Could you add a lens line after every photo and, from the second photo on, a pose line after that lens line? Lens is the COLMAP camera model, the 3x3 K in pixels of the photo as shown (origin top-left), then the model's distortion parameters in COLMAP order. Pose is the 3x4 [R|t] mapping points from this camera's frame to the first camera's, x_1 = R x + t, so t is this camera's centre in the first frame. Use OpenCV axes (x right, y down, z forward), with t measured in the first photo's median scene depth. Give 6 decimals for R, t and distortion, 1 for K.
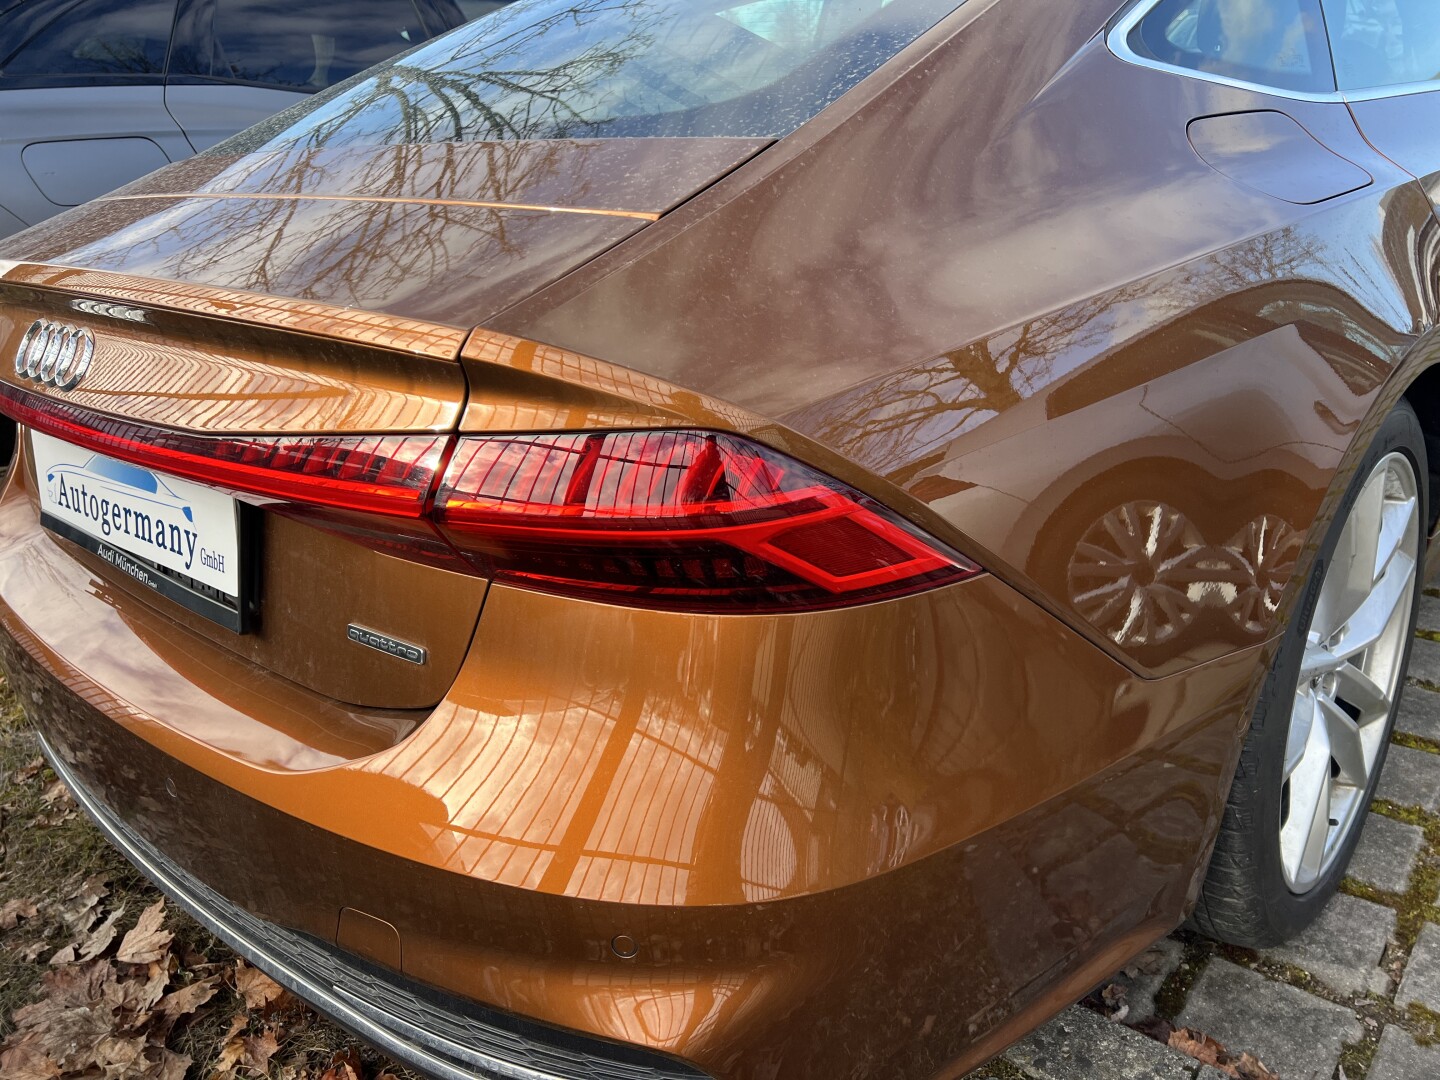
lens RADIAL K [[1089.0, 0, 719.5], [0, 1089.0, 544.5], [0, 0, 1]] dist [0.049983, -0.060895]
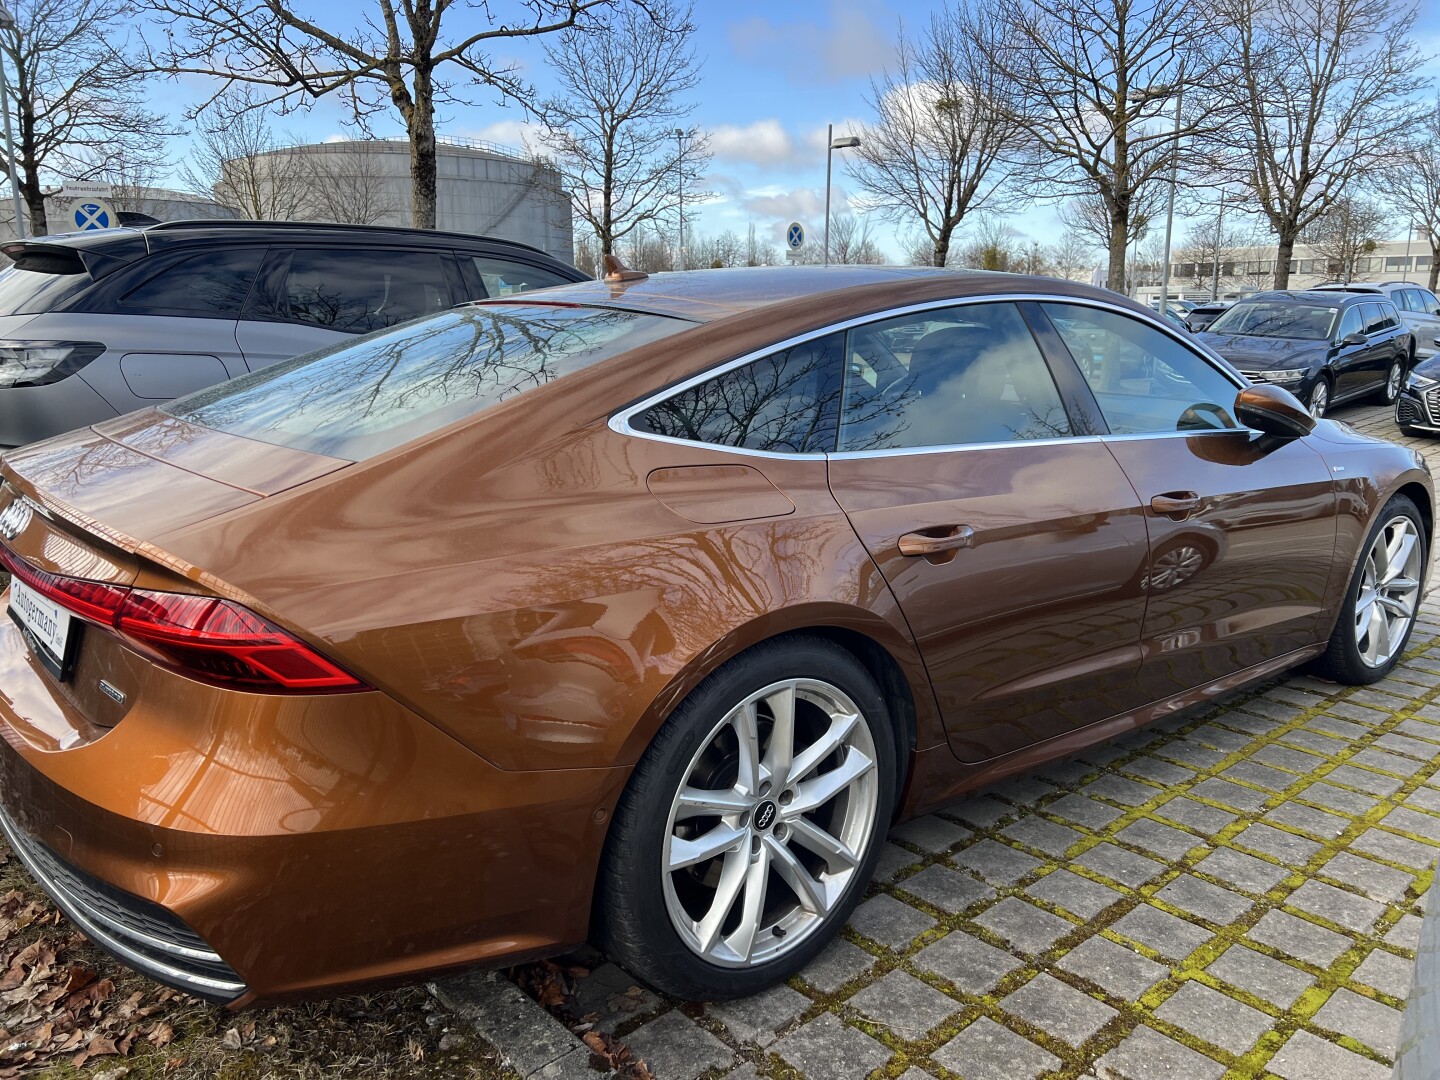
lens RADIAL K [[1089.0, 0, 721.3], [0, 1089.0, 537.9], [0, 0, 1]] dist [0.049983, -0.060895]
pose [[0.986498, 0.125173, -0.105611, 0.838958], [-0.142090, 0.974822, -0.171851, 0.006390], [0.081440, 0.184537, 0.979445, -0.781022]]
